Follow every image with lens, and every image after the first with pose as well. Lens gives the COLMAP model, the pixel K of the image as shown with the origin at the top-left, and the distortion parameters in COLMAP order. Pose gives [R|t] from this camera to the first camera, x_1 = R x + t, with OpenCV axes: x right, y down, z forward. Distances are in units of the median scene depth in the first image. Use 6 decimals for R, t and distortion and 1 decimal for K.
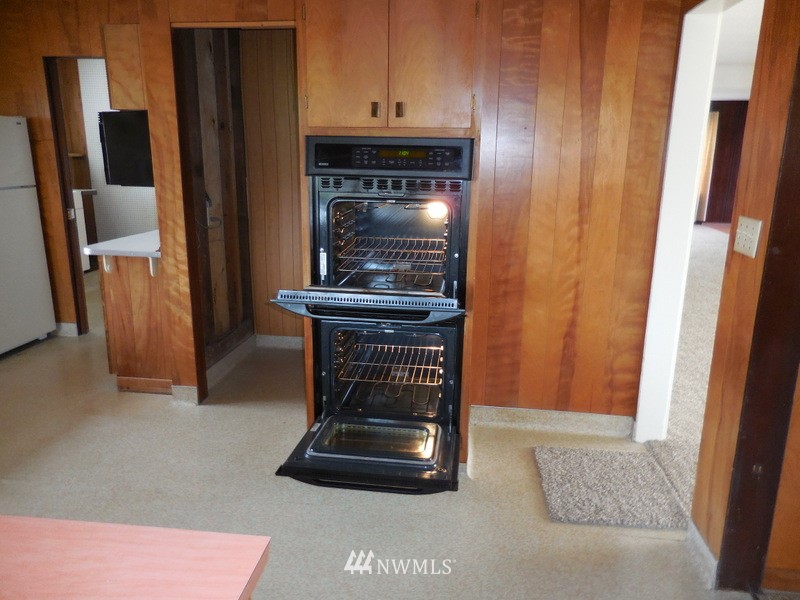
lens RADIAL K [[606.9, 0, 396.2], [0, 606.9, 304.4], [0, 0, 1]] dist [-0.011606, 0.003152]
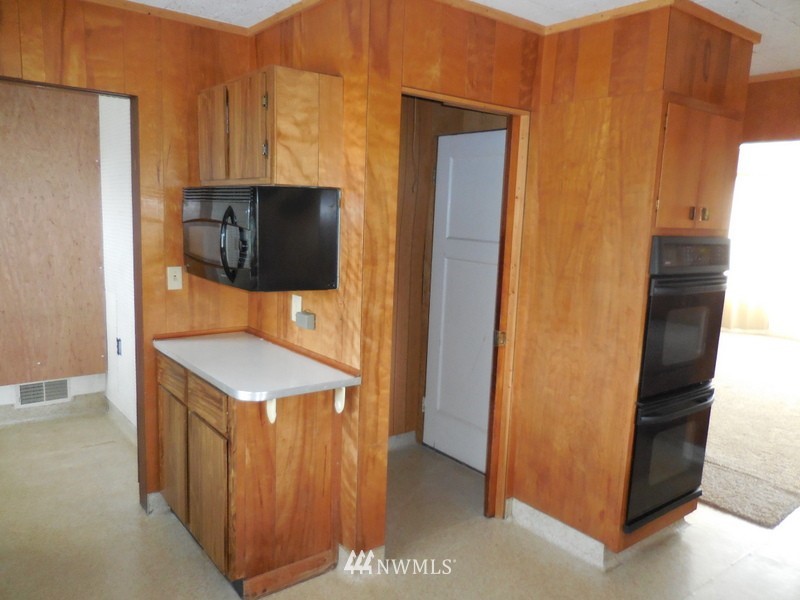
lens RADIAL K [[606.9, 0, 399.5], [0, 606.9, 298.8], [0, 0, 1]] dist [-0.011606, 0.003152]
pose [[0.703704, -0.077574, 0.706245, -0.805187], [0.149887, 0.987859, -0.040841, -0.132495], [-0.694503, 0.134597, 0.706788, 0.398989]]
